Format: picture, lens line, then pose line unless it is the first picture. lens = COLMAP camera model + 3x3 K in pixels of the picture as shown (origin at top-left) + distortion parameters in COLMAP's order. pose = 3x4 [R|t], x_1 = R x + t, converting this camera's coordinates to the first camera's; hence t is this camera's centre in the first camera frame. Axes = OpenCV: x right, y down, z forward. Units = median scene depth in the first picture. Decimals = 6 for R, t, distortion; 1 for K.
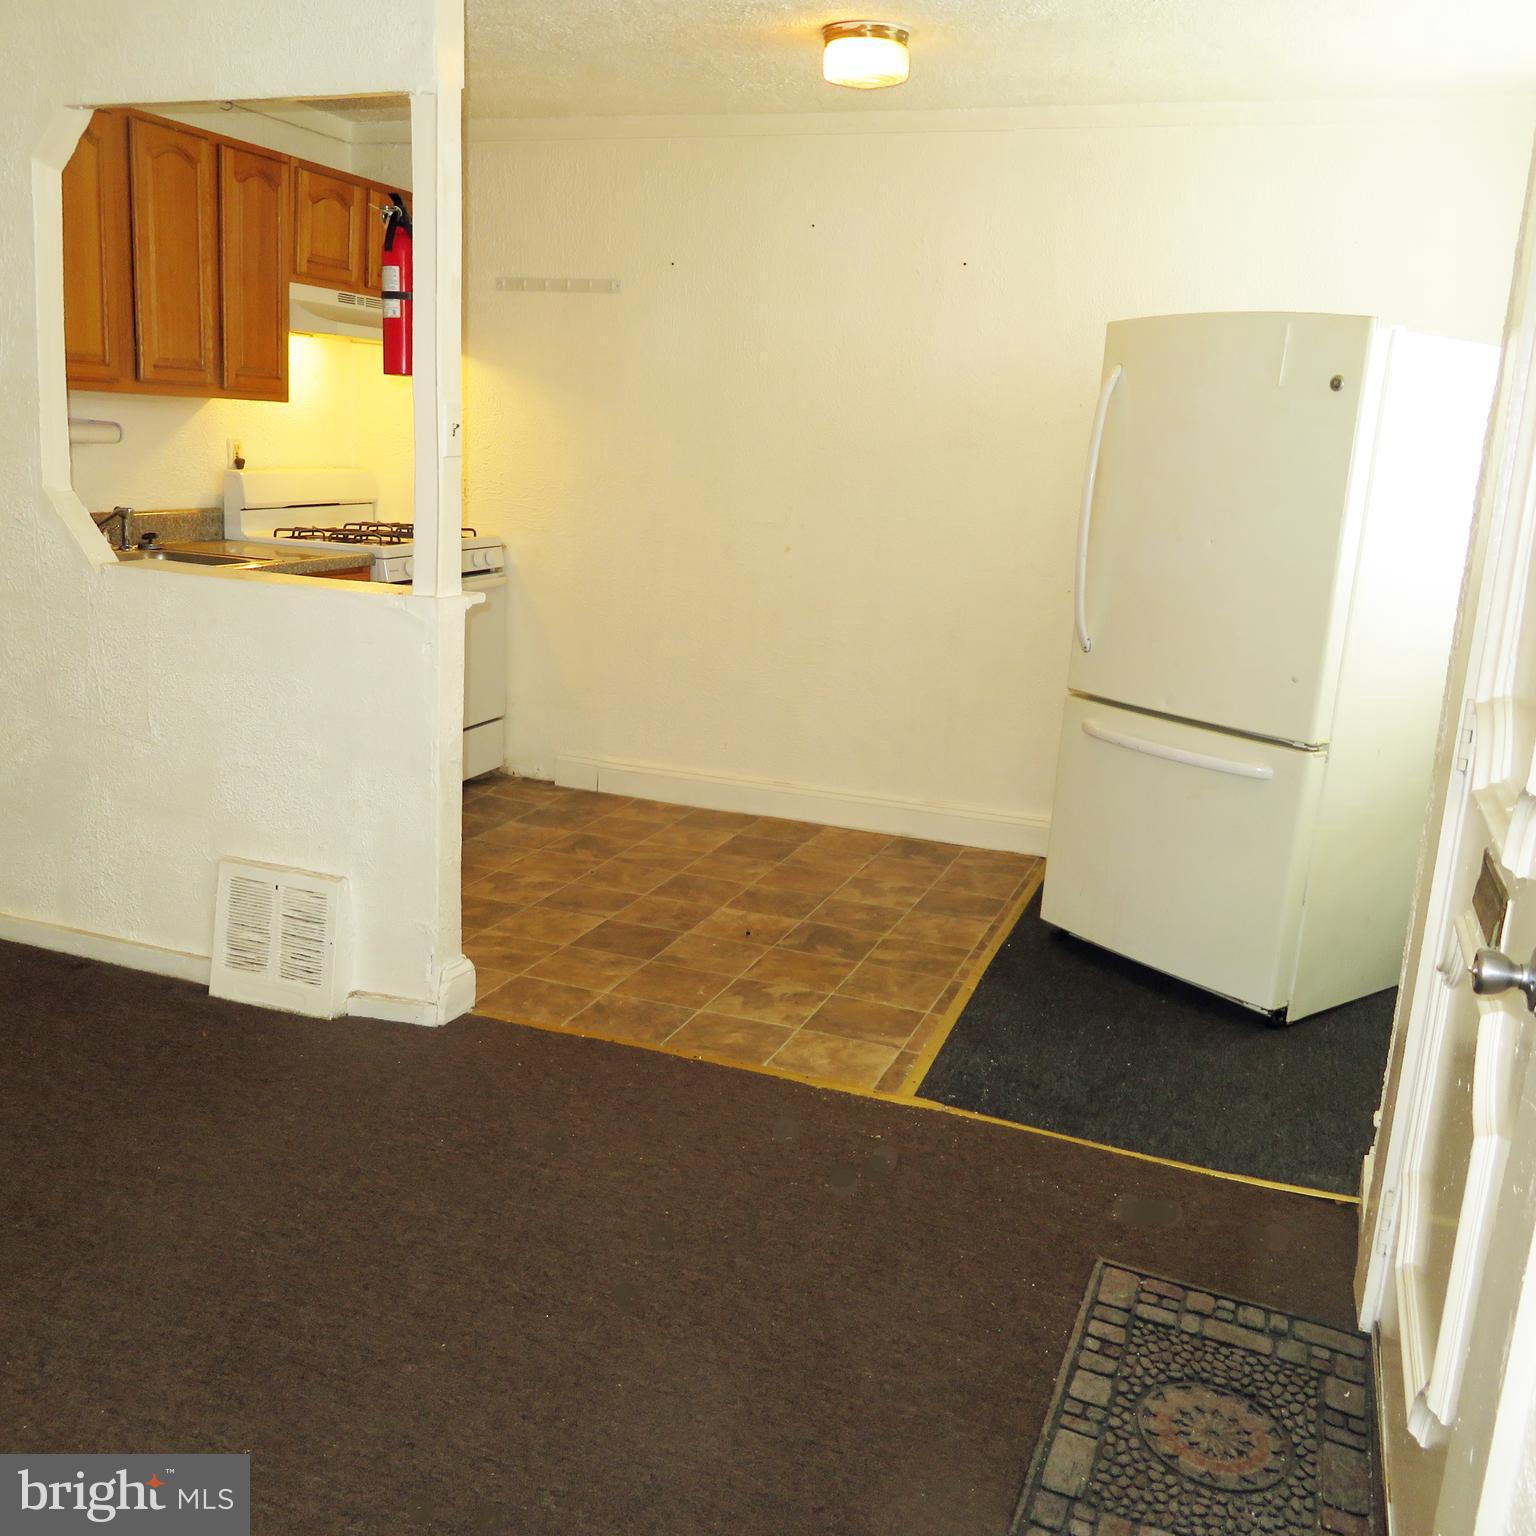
lens RADIAL K [[1461.1, 0, 768.0], [0, 1461.1, 768.0], [0, 0, 1]] dist [-0.013129, 0.000027]
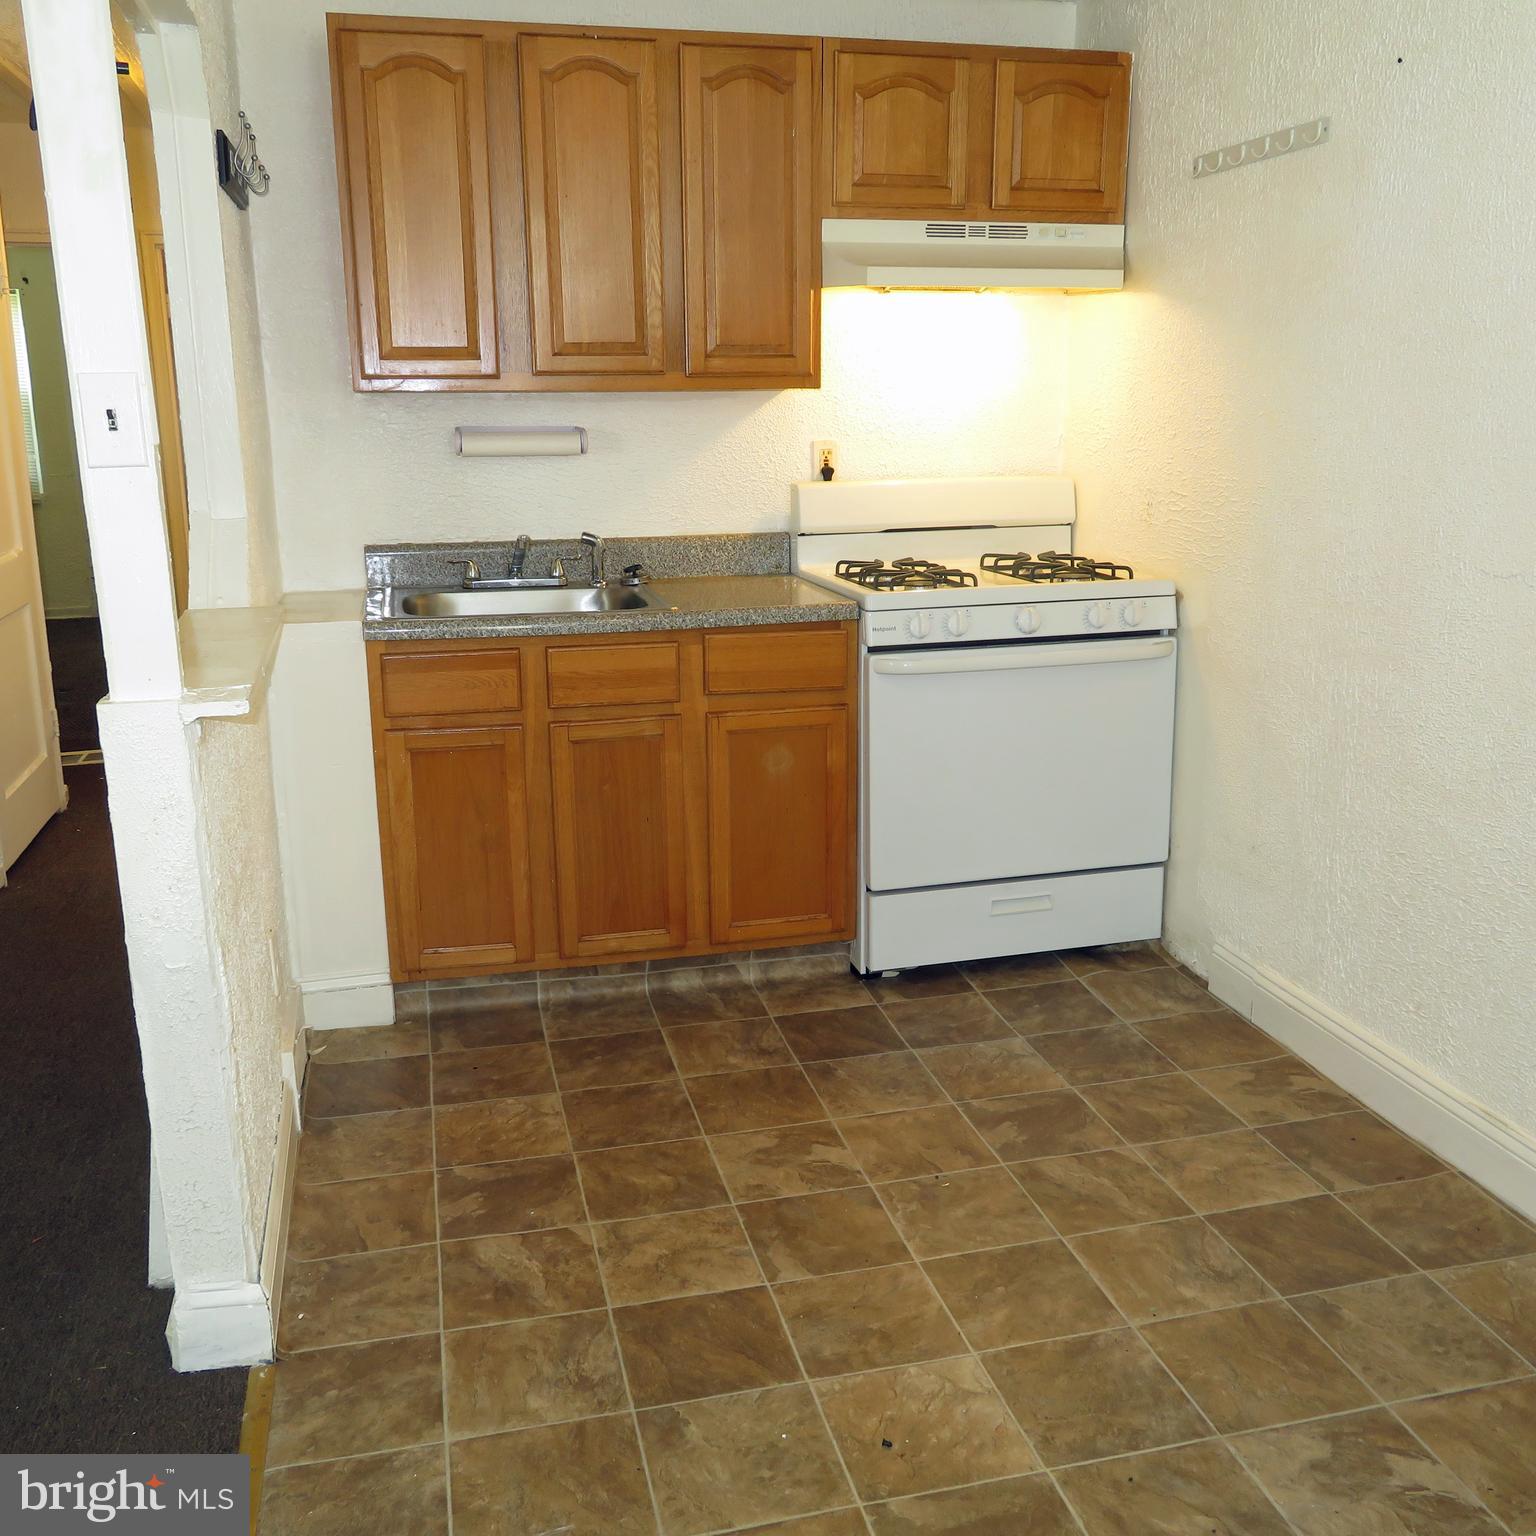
lens RADIAL K [[1461.1, 0, 768.0], [0, 1461.1, 768.0], [0, 0, 1]] dist [-0.013129, 0.000027]
pose [[0.558068, 0.140375, -0.817835, 0.276982], [-0.144278, 0.986990, 0.070958, -0.113482], [0.817156, 0.078396, 0.571061, 0.585061]]
